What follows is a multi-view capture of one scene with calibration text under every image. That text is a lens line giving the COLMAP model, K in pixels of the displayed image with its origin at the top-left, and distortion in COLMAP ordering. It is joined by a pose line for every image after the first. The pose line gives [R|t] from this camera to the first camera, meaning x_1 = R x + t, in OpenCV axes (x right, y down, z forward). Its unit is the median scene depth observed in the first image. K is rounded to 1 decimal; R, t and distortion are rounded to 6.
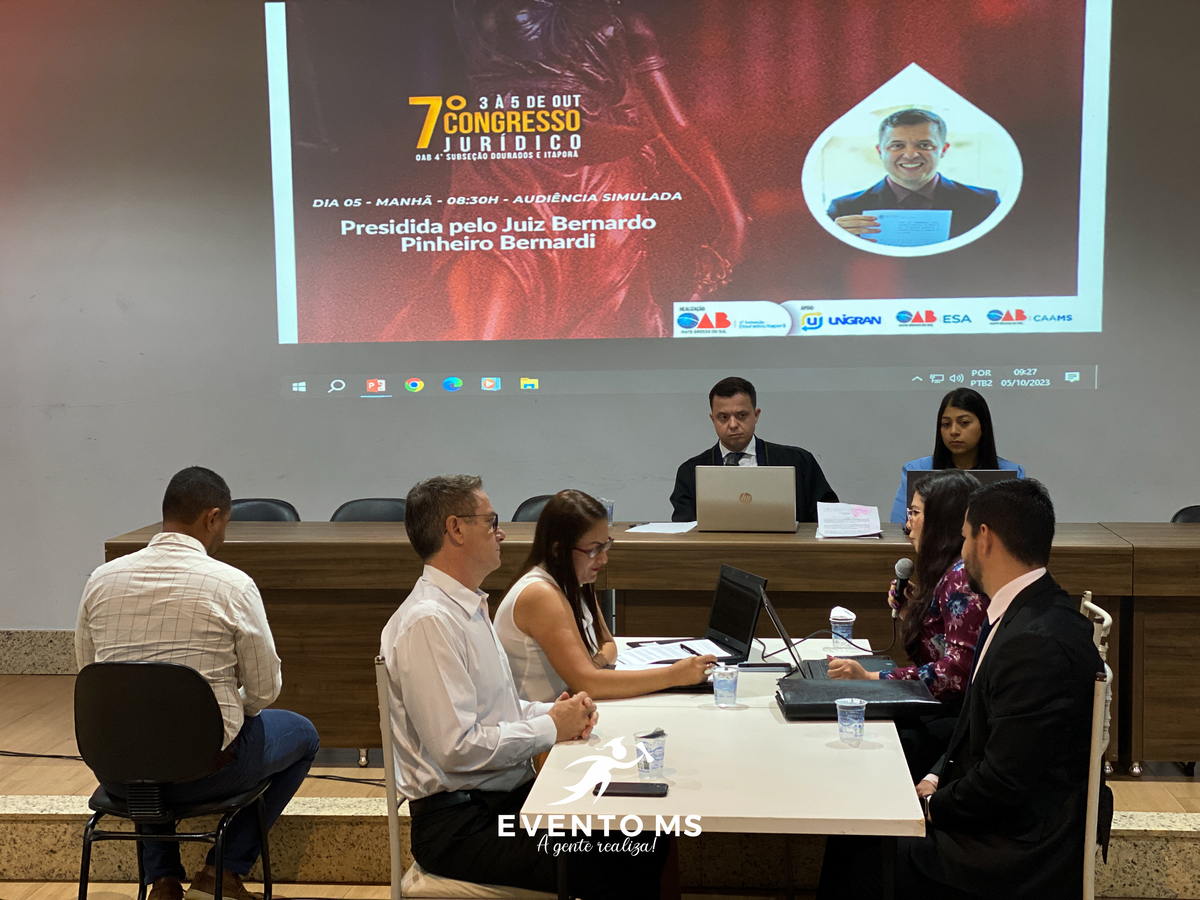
lens RADIAL K [[1769.8, 0, 601.7], [0, 1769.8, 438.8], [0, 0, 1]] dist [0.122313, 0.000000]
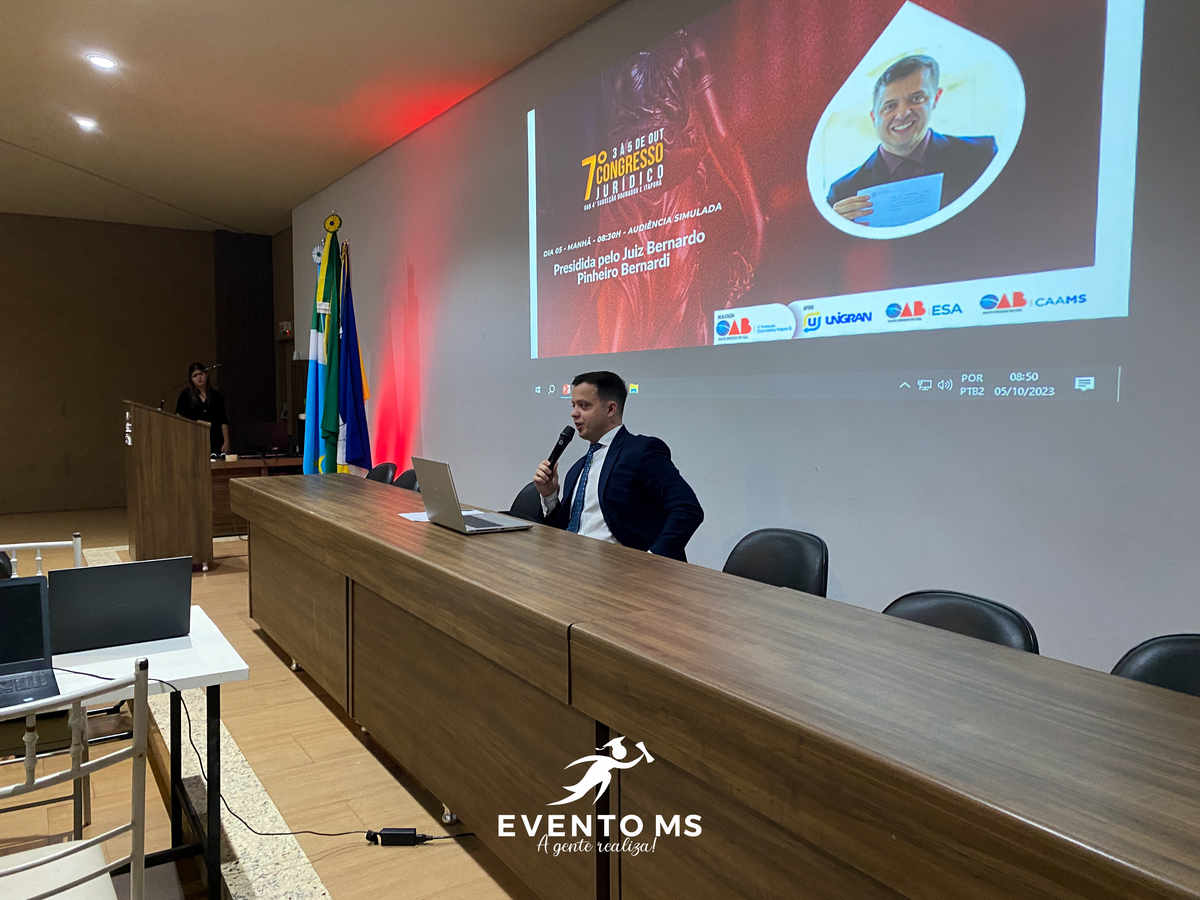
lens RADIAL K [[910.2, 0, 602.8], [0, 910.2, 444.4], [0, 0, 1]] dist [0.055680, -0.085599]
pose [[0.613012, 0.056851, -0.788026, 0.429094], [-0.059585, 0.997894, 0.025640, -0.008898], [0.787824, 0.031237, 0.615108, 0.628235]]
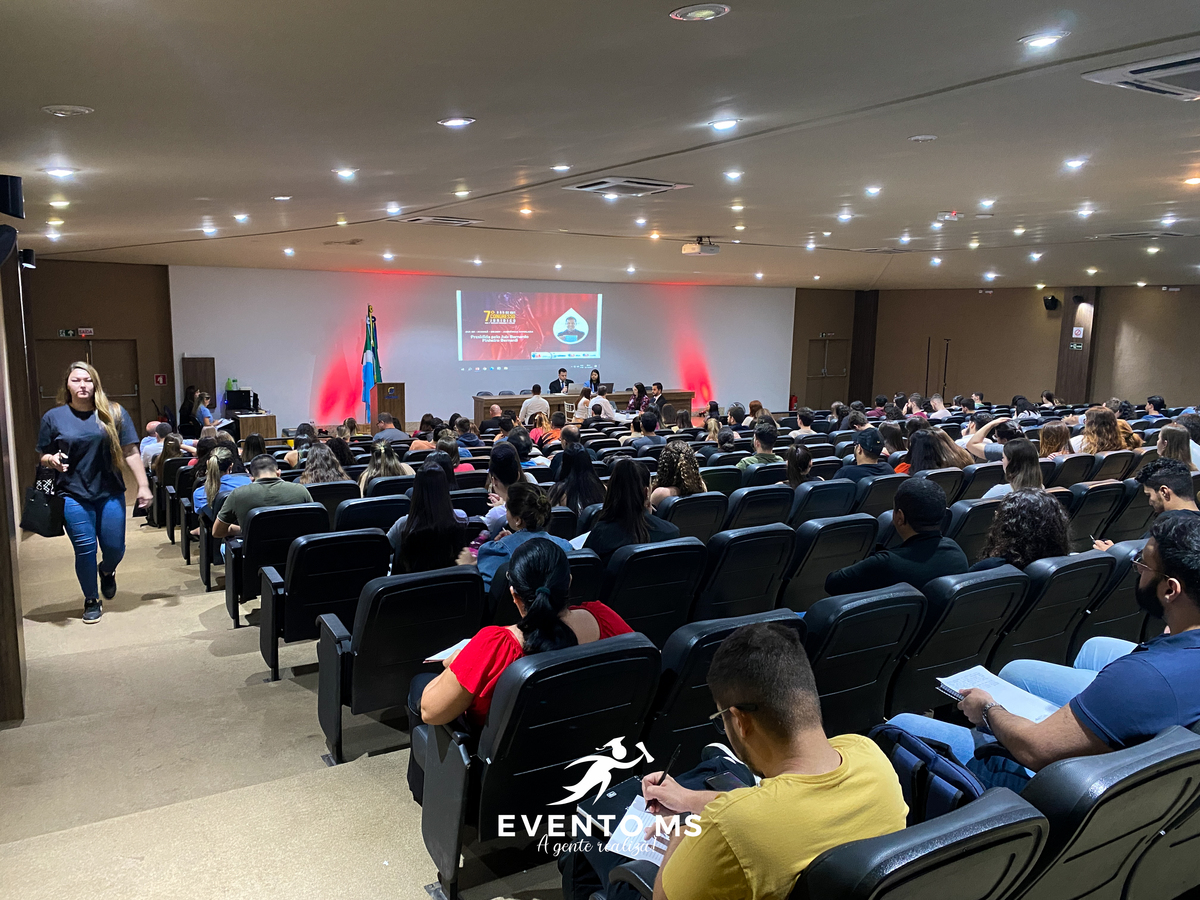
lens RADIAL K [[910.2, 0, 593.6], [0, 910.2, 453.1], [0, 0, 1]] dist [0.055680, -0.085599]
pose [[0.813399, -0.067432, 0.577785, -1.379893], [0.016975, 0.995587, 0.092297, -0.026613], [-0.581458, -0.065266, 0.810954, -1.292106]]
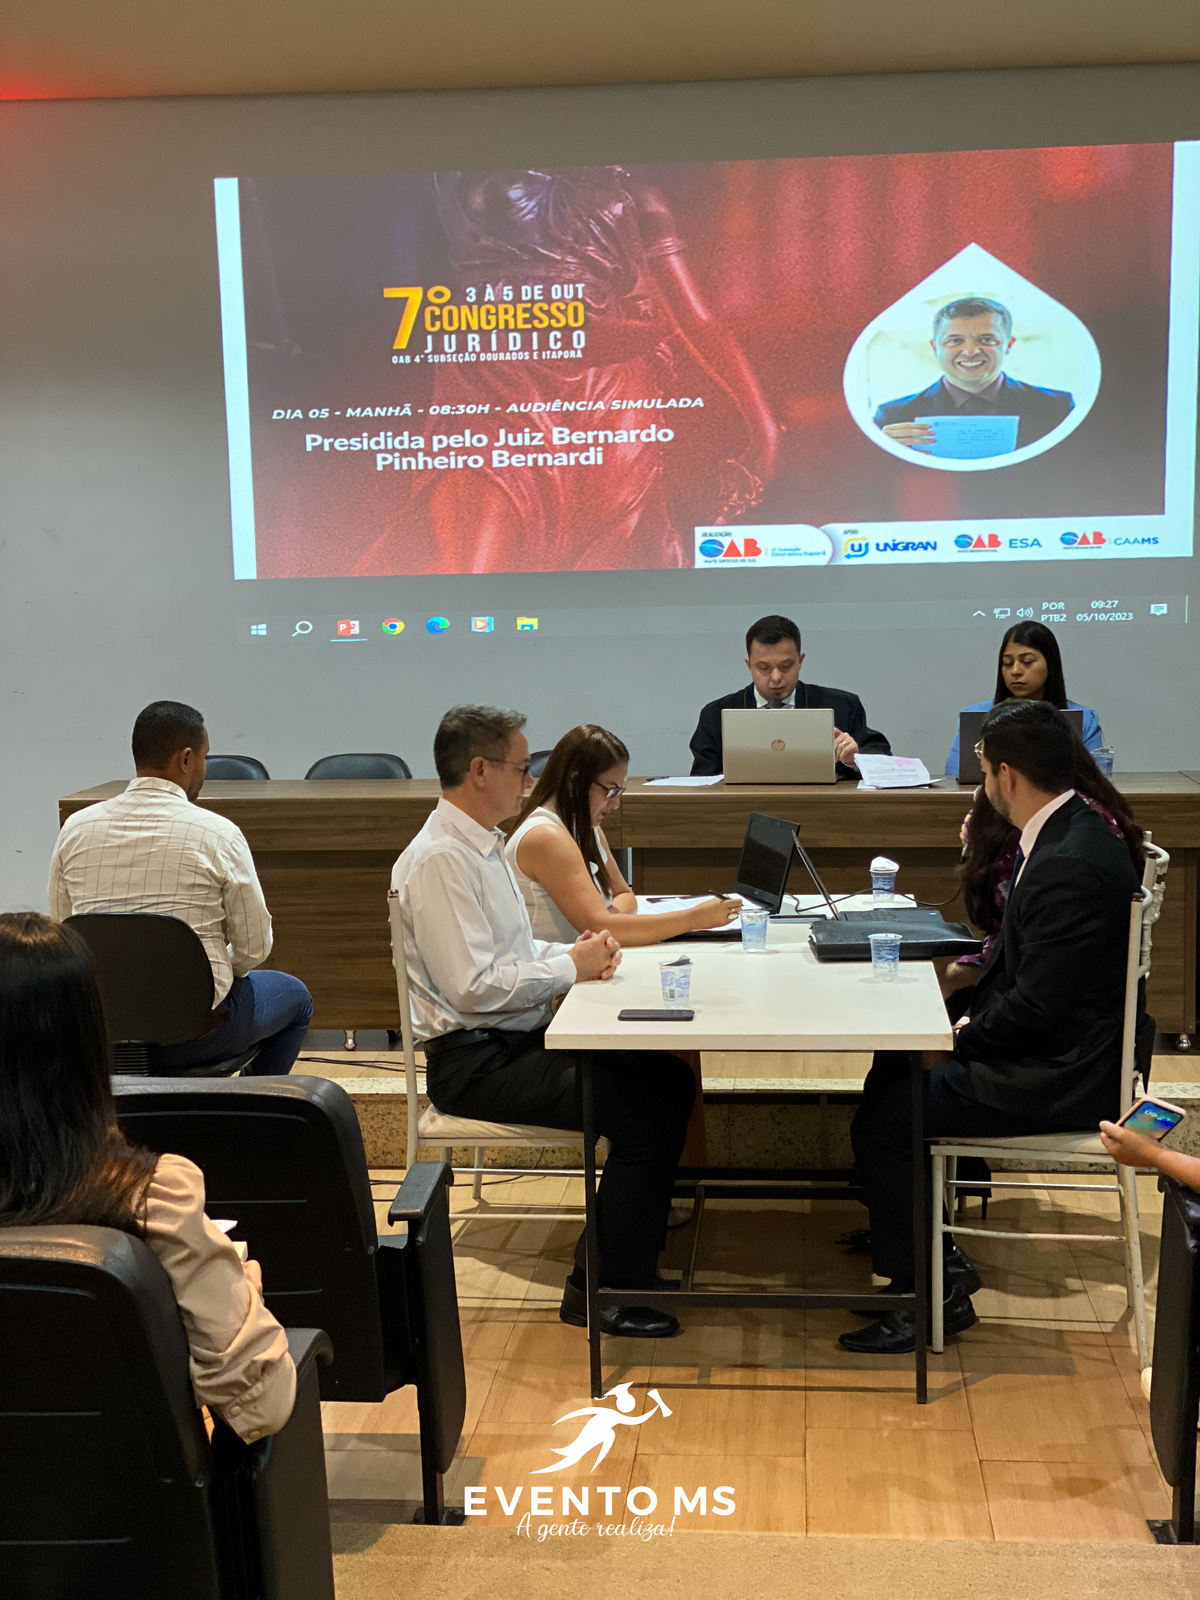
lens RADIAL K [[2359.7, 0, 588.4], [0, 2359.7, 788.8], [0, 0, 1]] dist [0.122313, 0.000000]
pose [[0.999959, -0.008060, -0.004071, -0.007352], [0.008169, 0.999585, 0.027628, 0.017714], [0.003846, -0.027660, 0.999610, -0.148191]]
